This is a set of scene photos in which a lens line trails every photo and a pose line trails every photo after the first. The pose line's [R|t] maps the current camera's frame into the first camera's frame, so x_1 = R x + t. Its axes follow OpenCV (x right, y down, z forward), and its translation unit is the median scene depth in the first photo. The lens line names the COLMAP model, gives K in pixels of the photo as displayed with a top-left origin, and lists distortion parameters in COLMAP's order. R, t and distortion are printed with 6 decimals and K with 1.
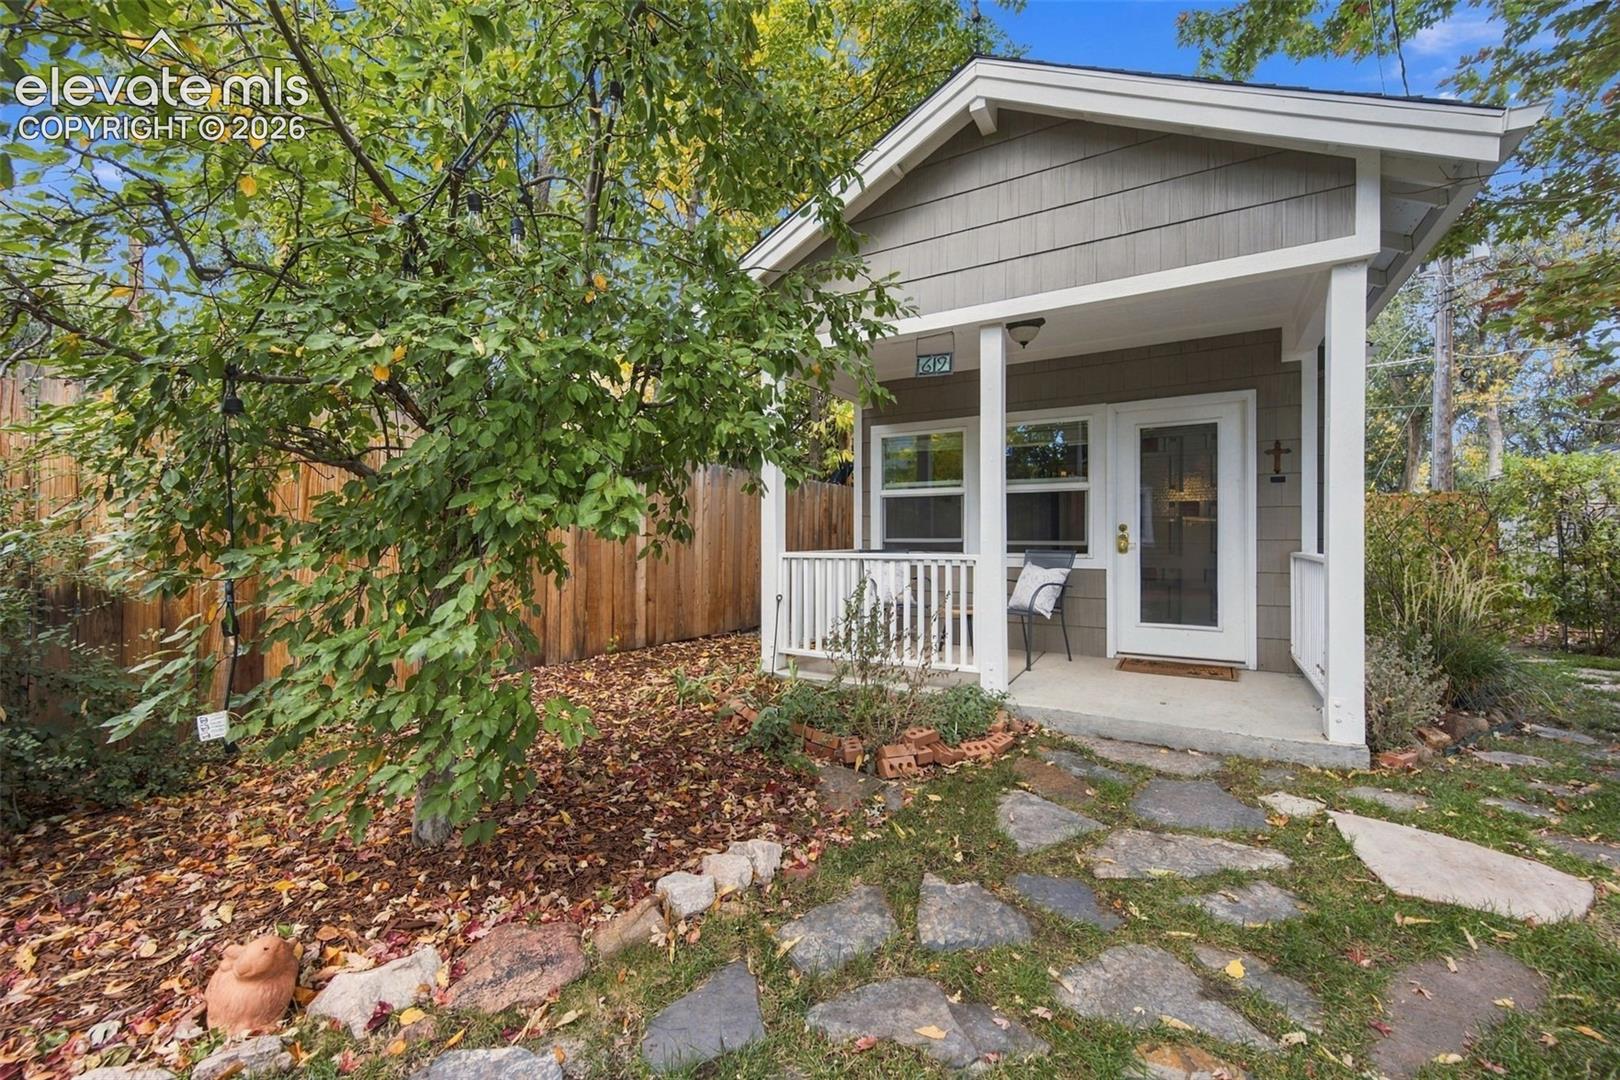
lens RADIAL K [[650.1, 0, 808.9], [0, 650.1, 534.7], [0, 0, 1]] dist [0.009890, -0.000337]
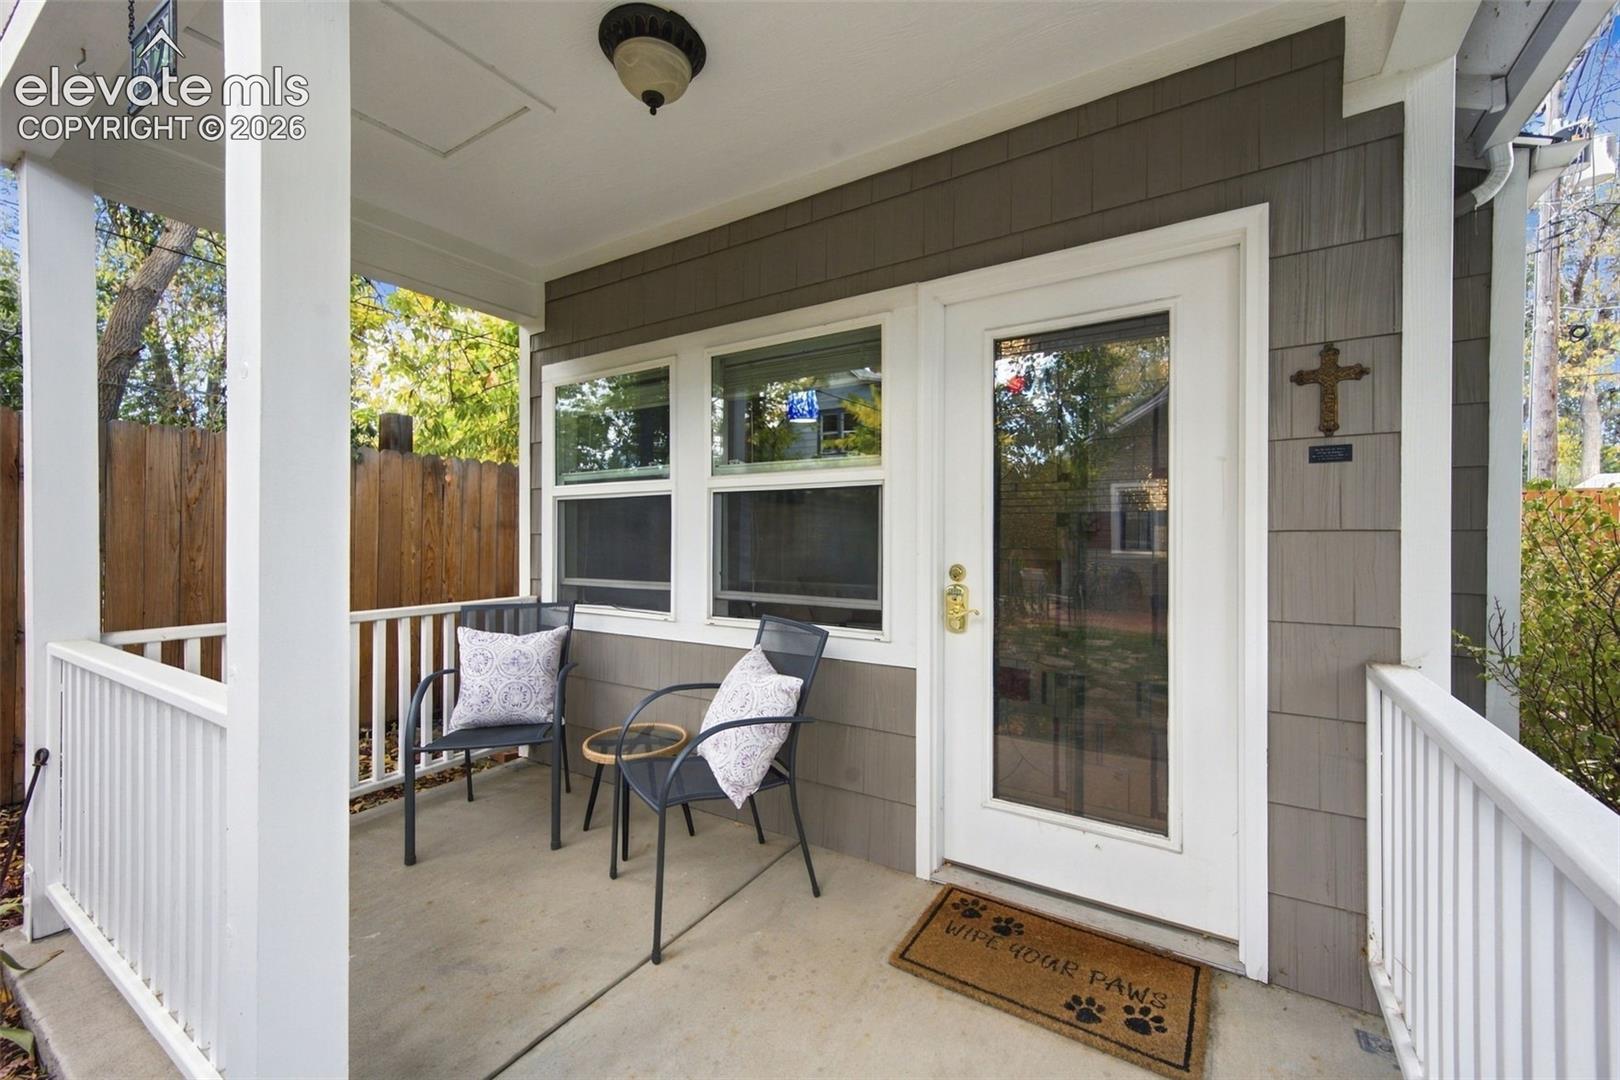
lens RADIAL K [[661.5, 0, 812.8], [0, 661.5, 538.8], [0, 0, 1]] dist [0.010759, -0.000603]
pose [[0.999559, 0.001328, -0.029662, 0.400320], [-0.001014, 0.999944, 0.010573, -0.037493], [0.029674, -0.010539, 0.999504, 0.562256]]
